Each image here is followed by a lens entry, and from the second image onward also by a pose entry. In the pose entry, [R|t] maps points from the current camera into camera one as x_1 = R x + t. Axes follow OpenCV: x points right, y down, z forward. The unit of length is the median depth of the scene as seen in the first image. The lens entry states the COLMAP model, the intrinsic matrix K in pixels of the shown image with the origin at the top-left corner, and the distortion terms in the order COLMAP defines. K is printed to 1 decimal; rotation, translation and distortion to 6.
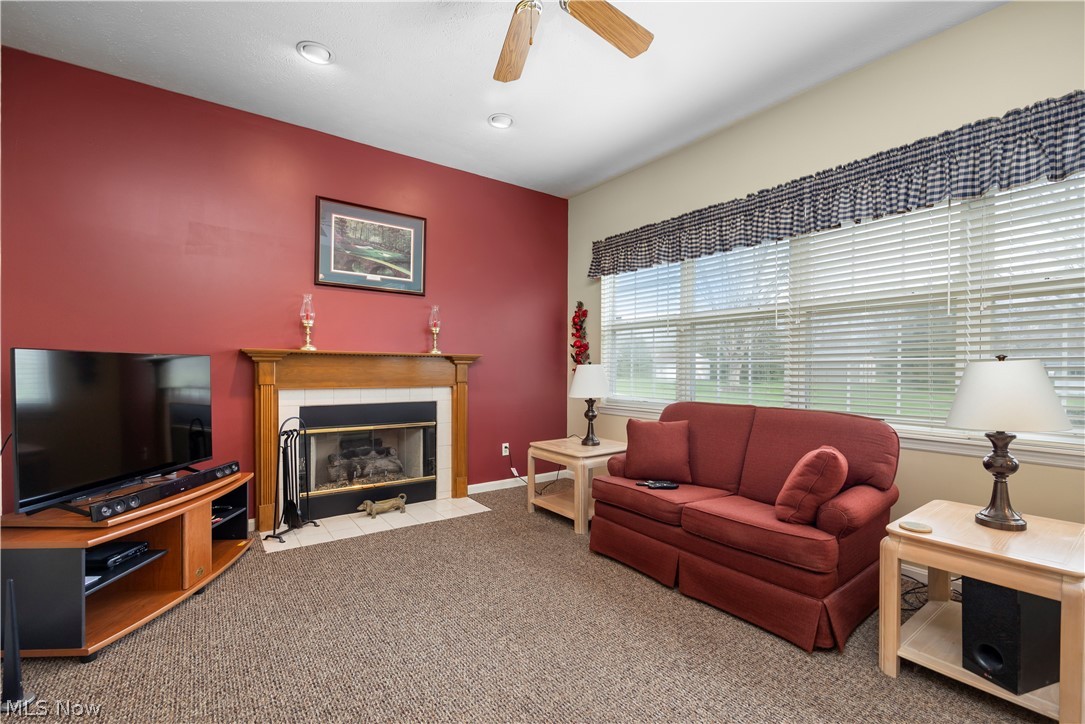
lens RADIAL K [[473.3, 0, 544.1], [0, 473.3, 366.3], [0, 0, 1]] dist [-0.000280, 0.000467]
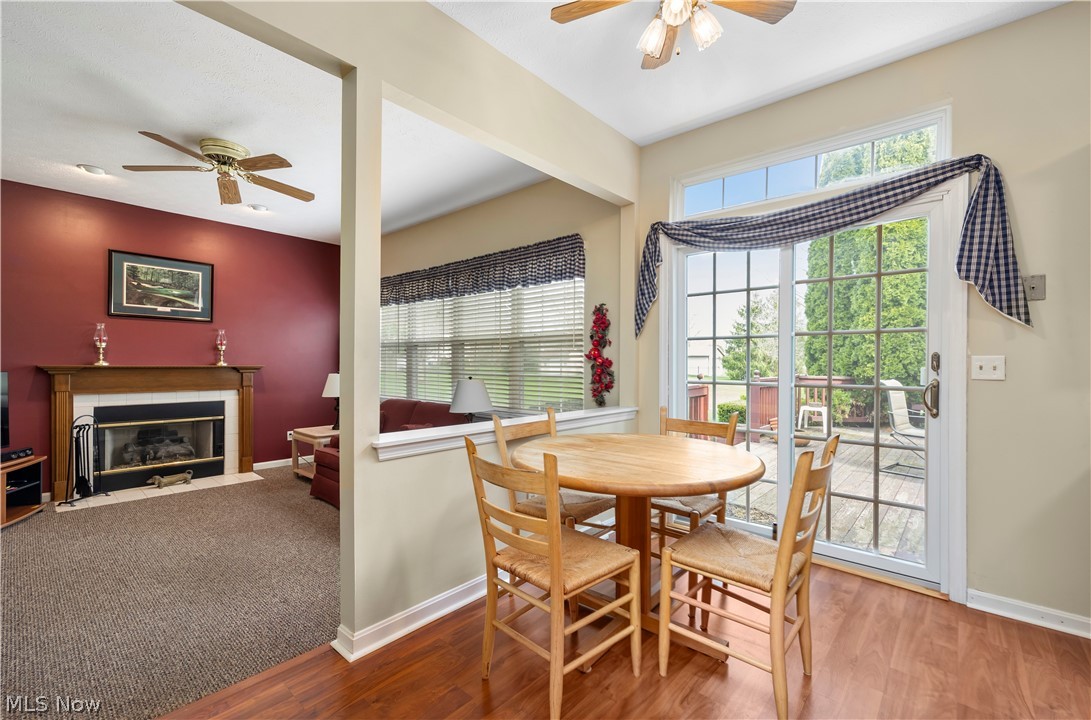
lens RADIAL K [[466.6, 0, 546.4], [0, 466.6, 361.2], [0, 0, 1]] dist [0.014182, -0.000421]
pose [[0.977912, 0.001568, 0.209012, 0.445178], [-0.002081, 0.999995, 0.002235, -0.049355], [-0.209008, -0.002620, 0.977910, -0.559782]]
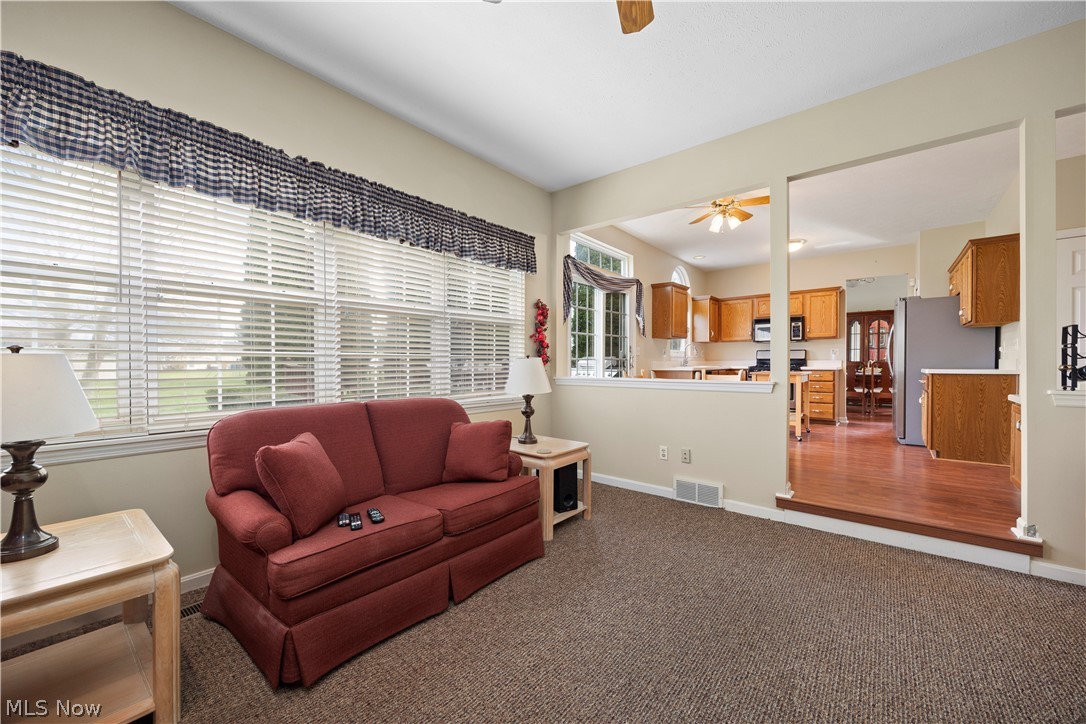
lens RADIAL K [[441.5, 0, 540.3], [0, 441.5, 371.5], [0, 0, 1]] dist [0.010129, 0.000125]
pose [[-0.270449, -0.001878, 0.962733, -0.412391], [0.015087, 0.999867, 0.006188, 0.018261], [-0.962616, 0.016198, -0.270385, 0.758014]]
